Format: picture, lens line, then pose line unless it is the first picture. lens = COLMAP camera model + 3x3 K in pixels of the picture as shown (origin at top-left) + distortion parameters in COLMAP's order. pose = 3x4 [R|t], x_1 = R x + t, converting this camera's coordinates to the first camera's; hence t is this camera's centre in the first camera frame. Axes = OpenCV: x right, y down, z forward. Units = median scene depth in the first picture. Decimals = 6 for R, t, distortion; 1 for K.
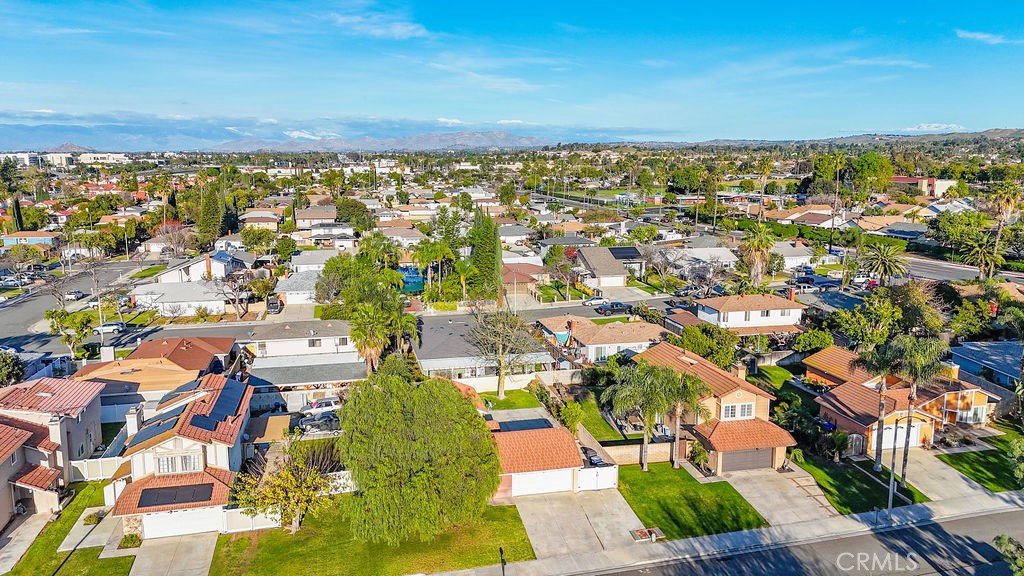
lens RADIAL K [[747.7, 0, 517.2], [0, 747.7, 290.5], [0, 0, 1]] dist [0.074204, -0.065556]
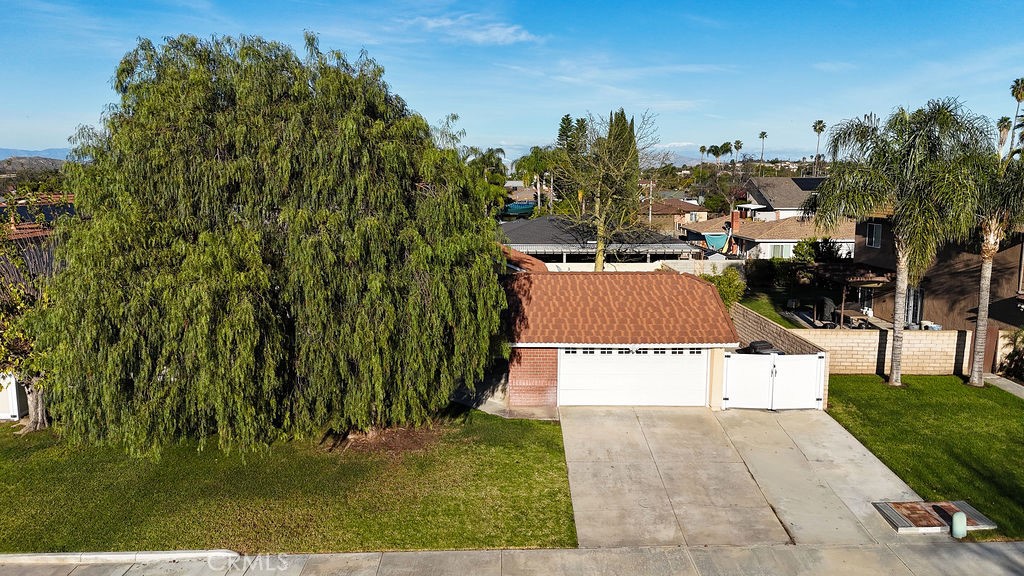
lens RADIAL K [[747.7, 0, 517.2], [0, 747.7, 290.5], [0, 0, 1]] dist [0.074204, -0.065556]
pose [[0.975766, 0.030932, -0.216621, 0.055410], [-0.037502, 0.998951, -0.026283, 0.206123], [0.215580, 0.033770, 0.975902, 0.543372]]
